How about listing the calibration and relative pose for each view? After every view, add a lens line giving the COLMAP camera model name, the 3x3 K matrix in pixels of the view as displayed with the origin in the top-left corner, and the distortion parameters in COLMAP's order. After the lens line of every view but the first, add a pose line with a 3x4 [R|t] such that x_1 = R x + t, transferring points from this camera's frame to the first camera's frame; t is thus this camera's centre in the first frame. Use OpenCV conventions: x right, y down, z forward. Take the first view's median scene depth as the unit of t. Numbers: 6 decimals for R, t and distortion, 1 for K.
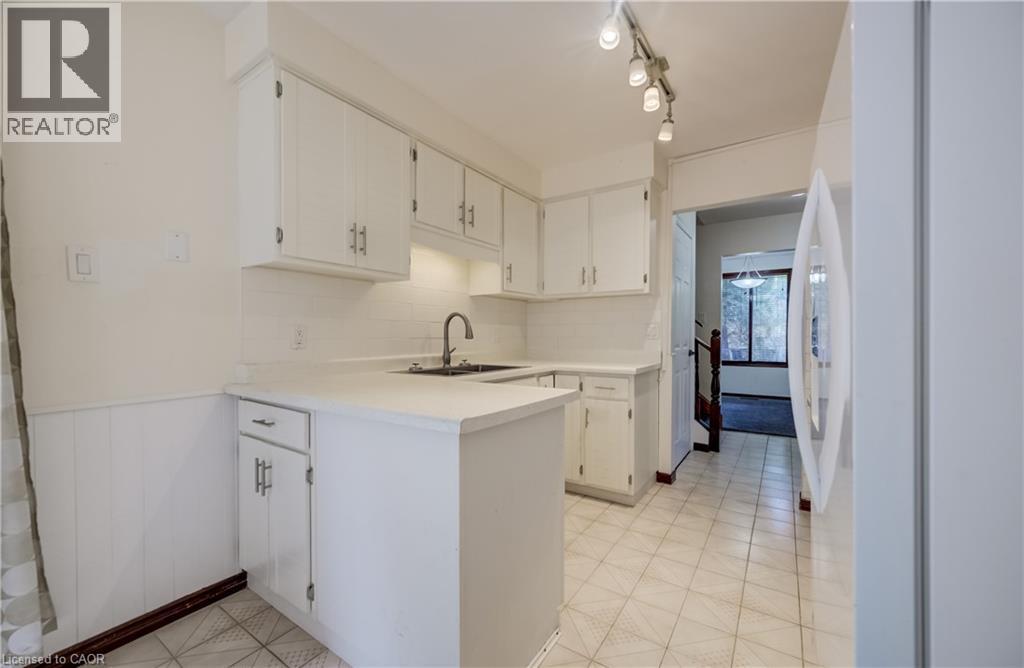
lens RADIAL K [[405.2, 0, 513.8], [0, 405.2, 348.3], [0, 0, 1]] dist [-0.000506, 0.000081]
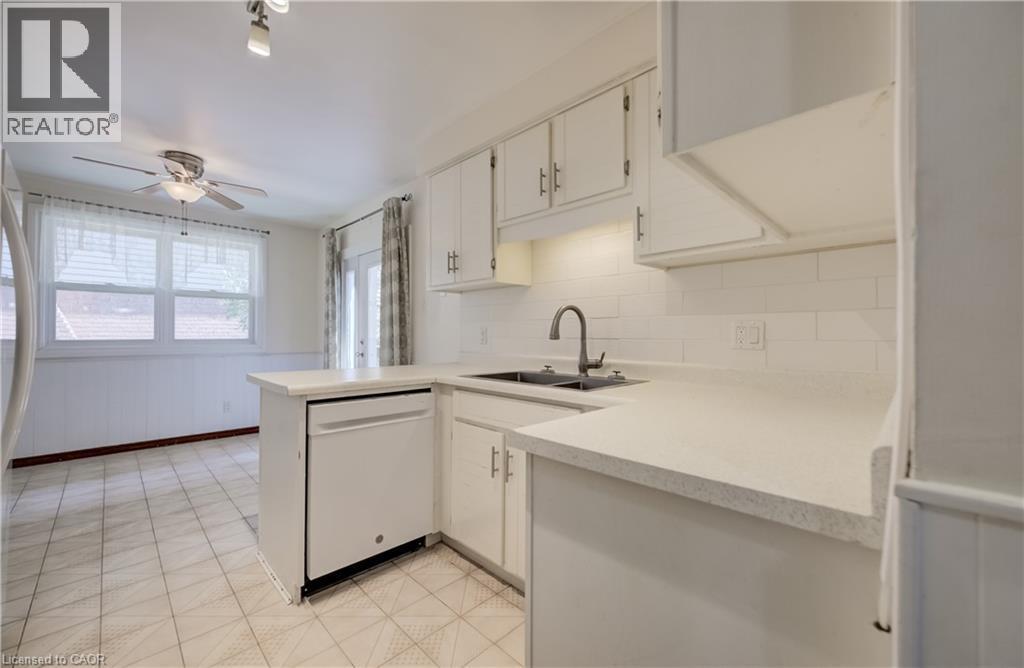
lens RADIAL K [[402.9, 0, 513.7], [0, 402.9, 331.6], [0, 0, 1]] dist [-0.000216, 0.000406]
pose [[-0.188752, -0.007594, -0.981995, 0.608939], [-0.037040, 0.999314, -0.000609, -0.032615], [0.981326, 0.036258, -0.188904, 1.000885]]
